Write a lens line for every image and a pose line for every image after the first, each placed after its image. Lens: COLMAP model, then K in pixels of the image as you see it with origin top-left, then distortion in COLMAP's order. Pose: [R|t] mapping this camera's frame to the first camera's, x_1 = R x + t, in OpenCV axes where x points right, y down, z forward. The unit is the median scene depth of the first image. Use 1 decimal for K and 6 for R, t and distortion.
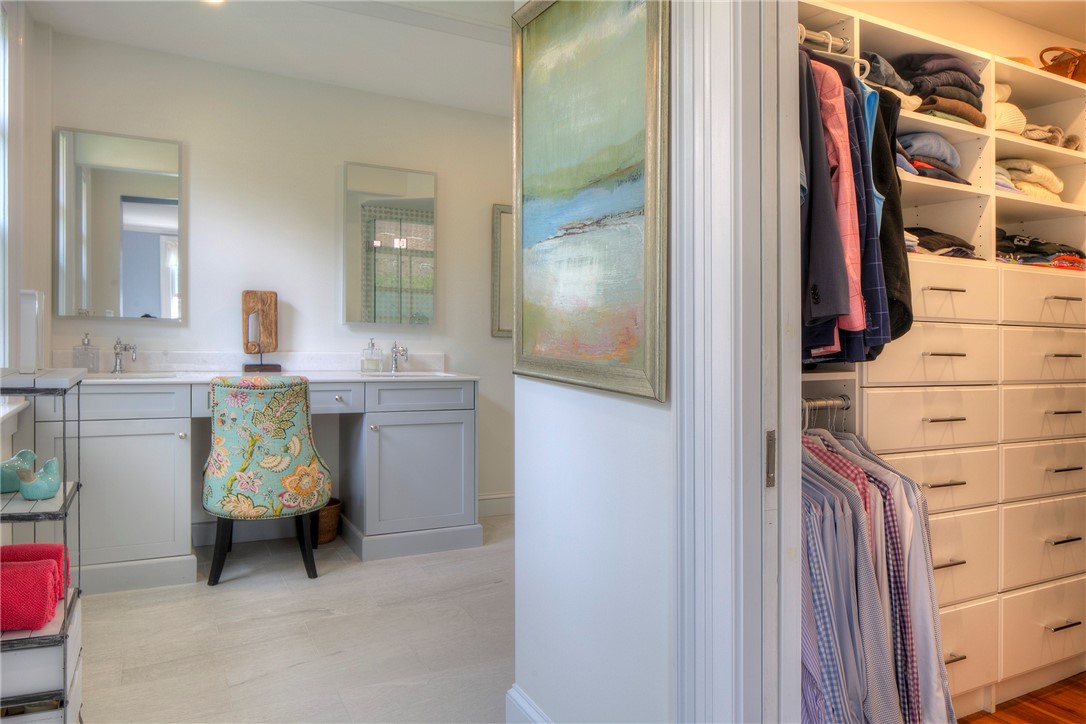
lens RADIAL K [[736.9, 0, 542.5], [0, 736.9, 360.6], [0, 0, 1]] dist [-0.007004, -0.006056]
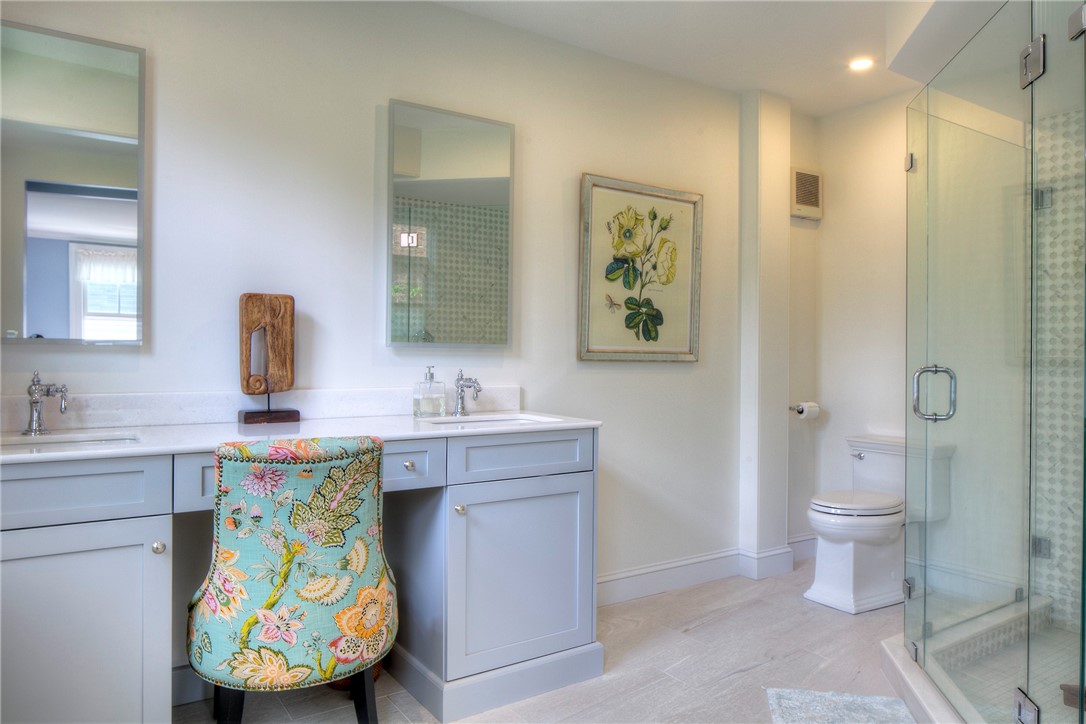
lens RADIAL K [[736.9, 0, 522.9], [0, 736.9, 355.3], [0, 0, 1]] dist [-0.007004, -0.006056]
pose [[0.996214, -0.014221, 0.085768, -0.171640], [0.017001, 0.999351, -0.031771, -0.014568], [-0.085260, 0.033109, 0.995808, 0.274651]]
